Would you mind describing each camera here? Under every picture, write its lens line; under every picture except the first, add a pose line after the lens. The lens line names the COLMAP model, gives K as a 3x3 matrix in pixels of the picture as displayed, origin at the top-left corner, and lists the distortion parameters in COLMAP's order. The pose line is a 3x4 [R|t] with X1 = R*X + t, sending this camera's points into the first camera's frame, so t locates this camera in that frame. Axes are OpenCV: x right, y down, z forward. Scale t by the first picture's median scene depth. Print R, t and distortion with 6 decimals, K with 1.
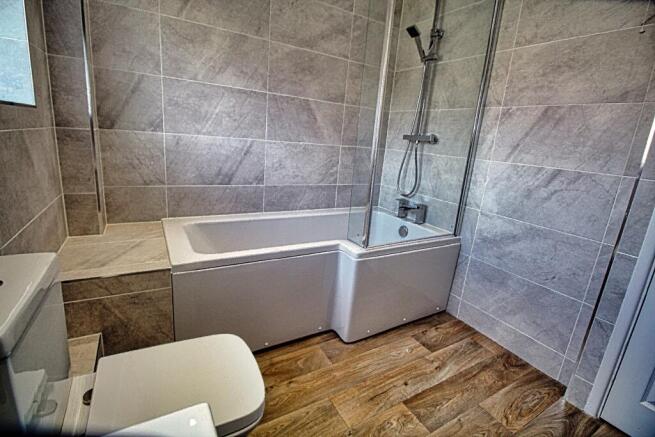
lens RADIAL K [[304.2, 0, 324.8], [0, 304.2, 214.9], [0, 0, 1]] dist [-0.005829, -0.007872]
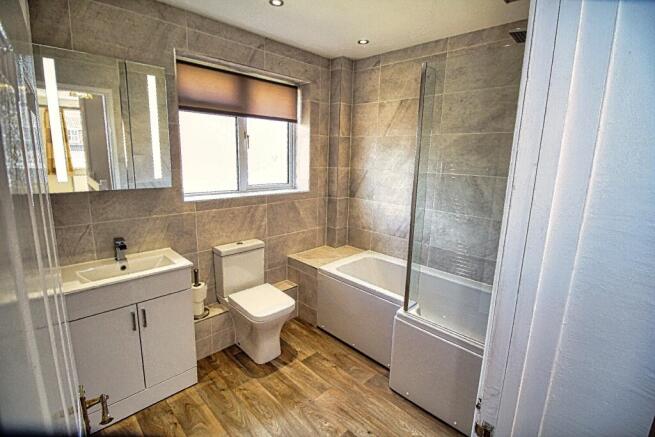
lens RADIAL K [[304.2, 0, 325.3], [0, 304.2, 215.8], [0, 0, 1]] dist [-0.005829, -0.007872]
pose [[0.248818, 0.119022, -0.961209, 1.038116], [-0.237411, 0.969639, 0.058610, -0.223149], [0.939002, 0.213619, 0.269521, 0.304957]]
